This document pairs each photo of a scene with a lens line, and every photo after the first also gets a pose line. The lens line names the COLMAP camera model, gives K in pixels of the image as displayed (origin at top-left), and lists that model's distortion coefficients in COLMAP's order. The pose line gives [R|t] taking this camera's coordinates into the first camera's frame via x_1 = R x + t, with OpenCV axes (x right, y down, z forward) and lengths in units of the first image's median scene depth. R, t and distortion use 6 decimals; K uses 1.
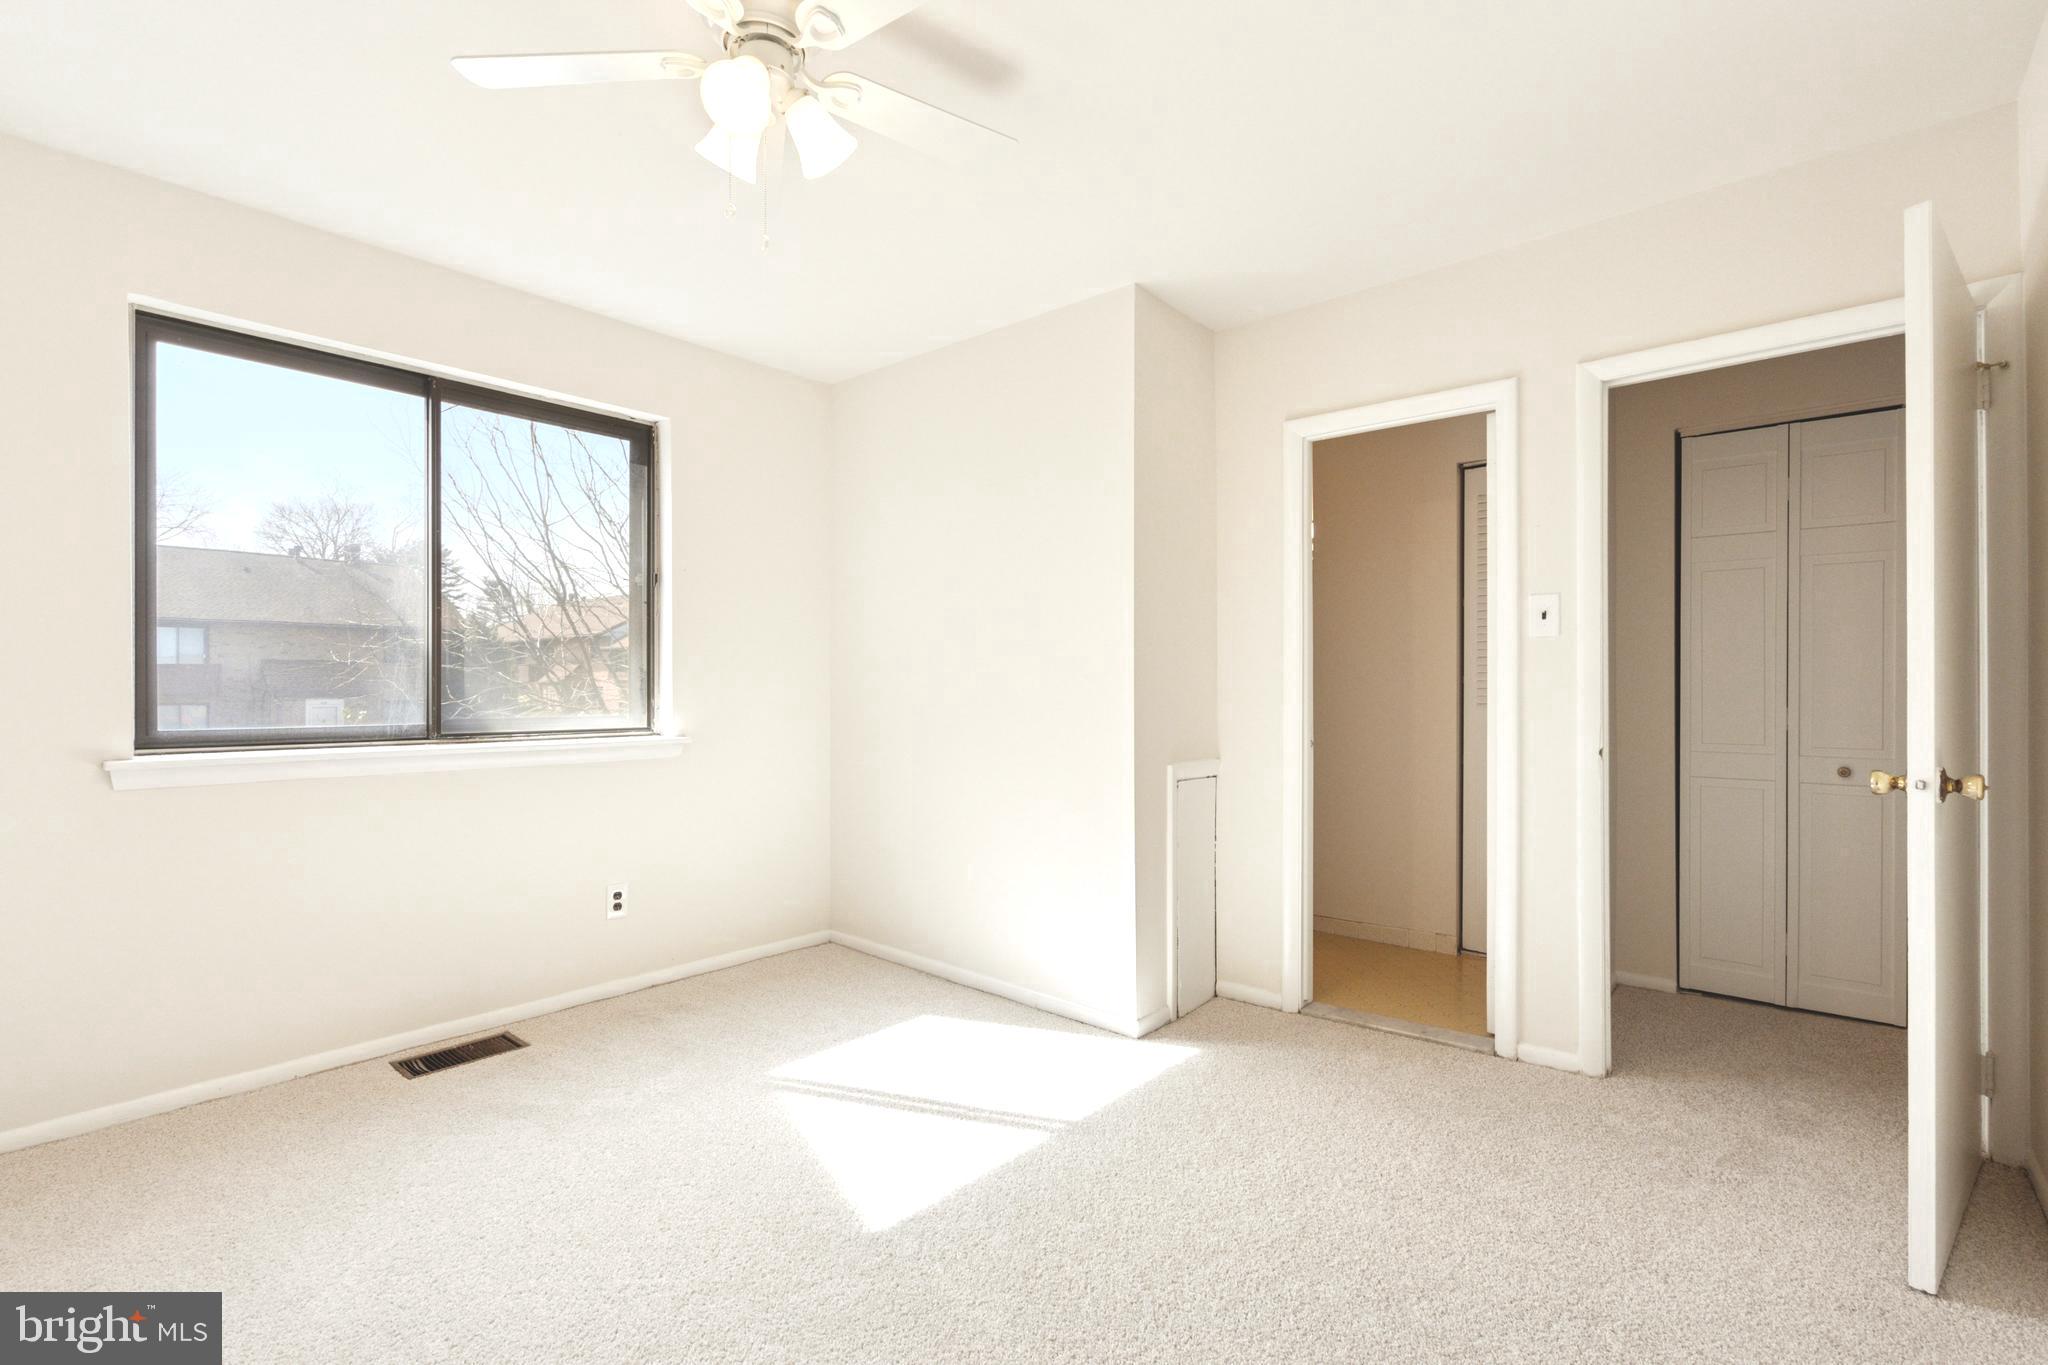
lens RADIAL K [[940.4, 0, 1019.4], [0, 940.4, 685.8], [0, 0, 1]] dist [-0.002961, 0.000564]
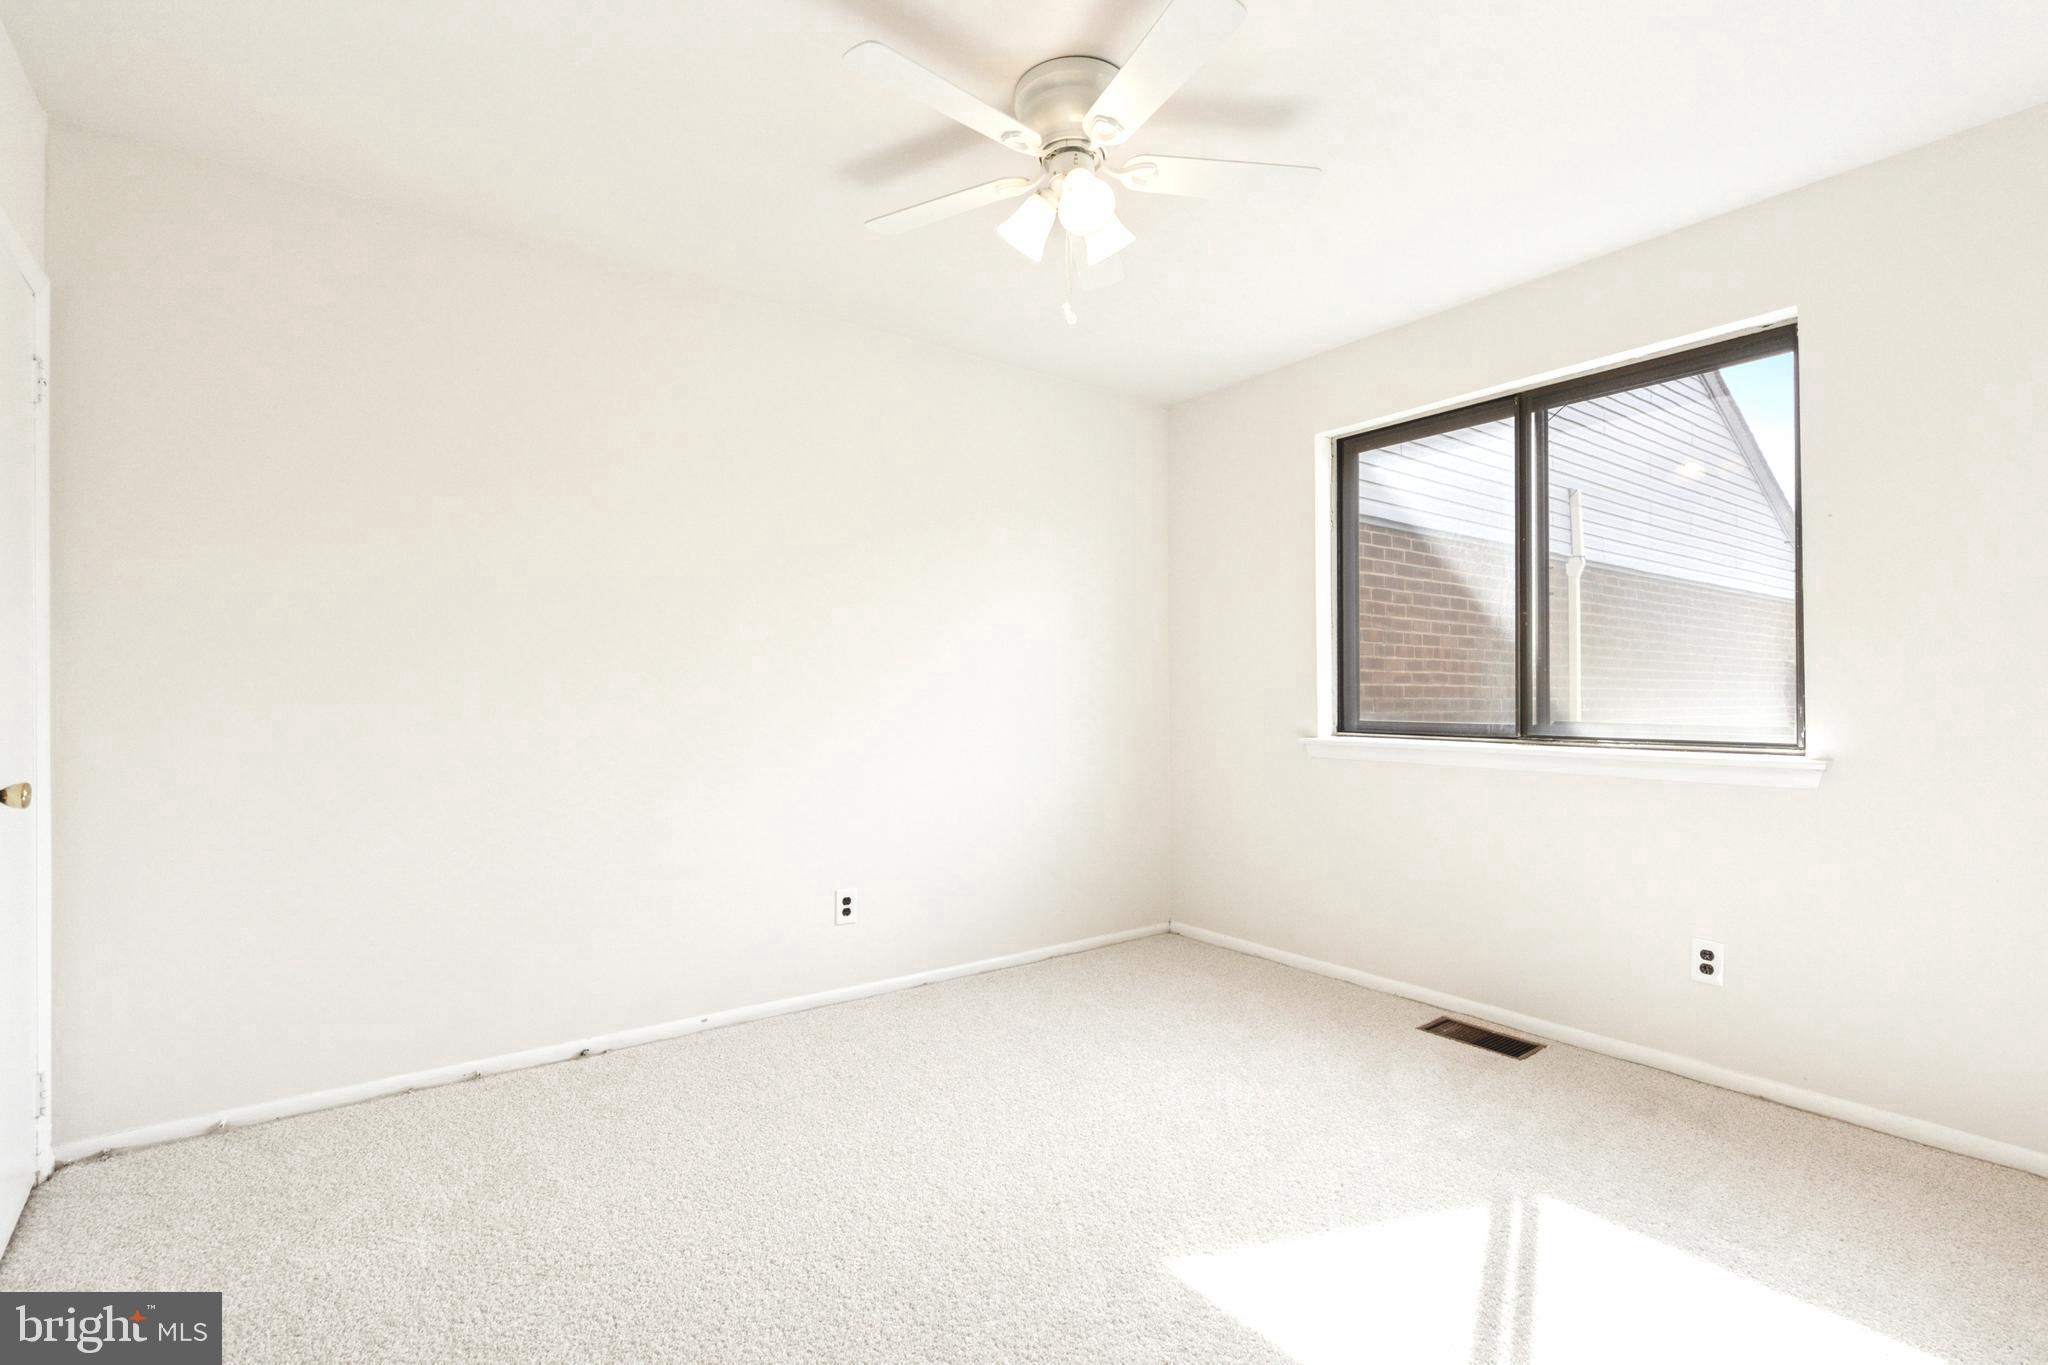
lens RADIAL K [[940.4, 0, 1020.9], [0, 940.4, 688.9], [0, 0, 1]] dist [-0.002961, 0.000564]
pose [[-0.242076, -0.005948, -0.970239, 0.516358], [0.004198, 0.999965, -0.007178, 0.005893], [0.970248, -0.005810, -0.242043, 0.701798]]
